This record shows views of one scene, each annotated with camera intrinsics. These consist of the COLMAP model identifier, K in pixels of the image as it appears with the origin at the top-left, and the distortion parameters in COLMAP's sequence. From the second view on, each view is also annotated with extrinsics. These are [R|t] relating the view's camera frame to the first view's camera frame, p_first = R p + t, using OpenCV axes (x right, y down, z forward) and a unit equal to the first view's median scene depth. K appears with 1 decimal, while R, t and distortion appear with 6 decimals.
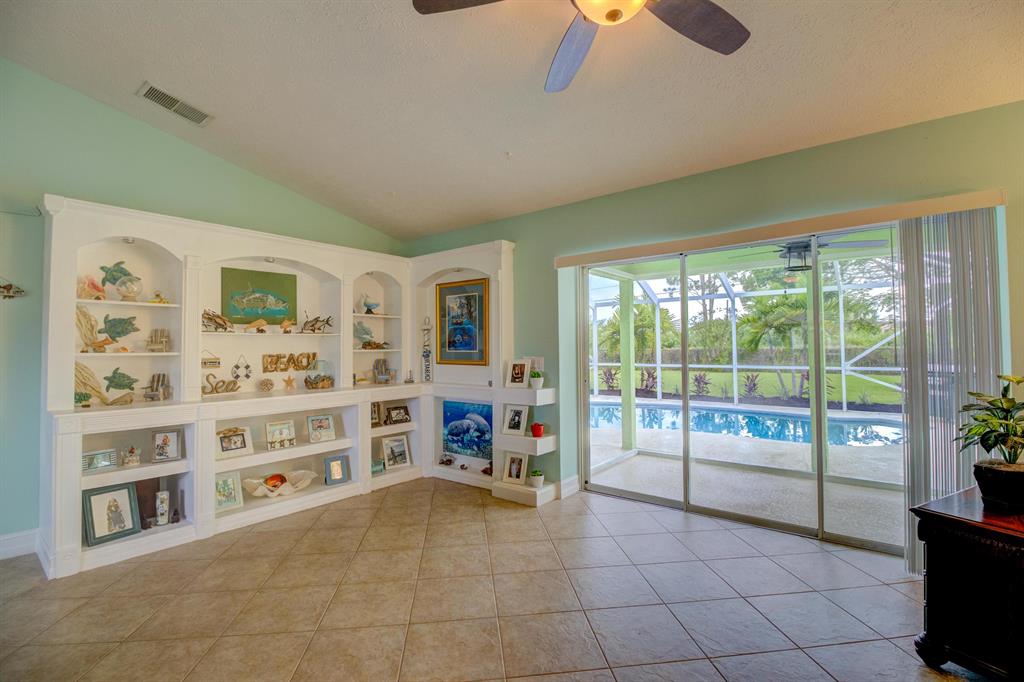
lens RADIAL K [[468.4, 0, 516.1], [0, 468.4, 331.9], [0, 0, 1]] dist [-0.001398, -0.016627]
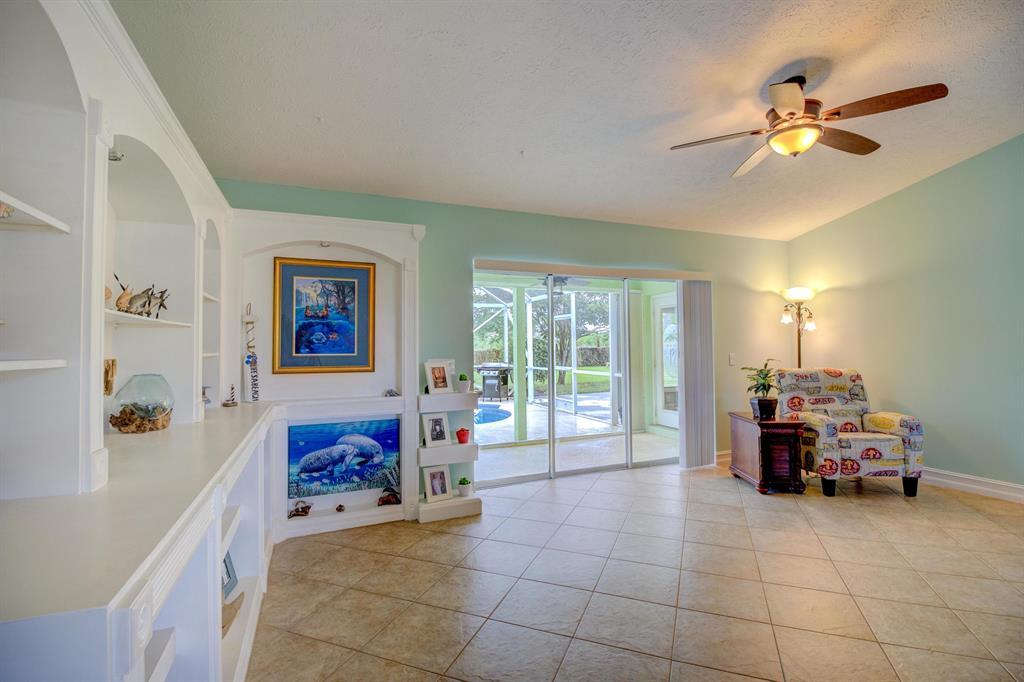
lens RADIAL K [[468.4, 0, 516.1], [0, 468.4, 331.9], [0, 0, 1]] dist [-0.001398, -0.016627]
pose [[0.472732, 0.034003, 0.880550, -0.646451], [-0.021339, 0.999404, -0.027136, 0.019463], [-0.880948, -0.005962, 0.473176, 0.394937]]
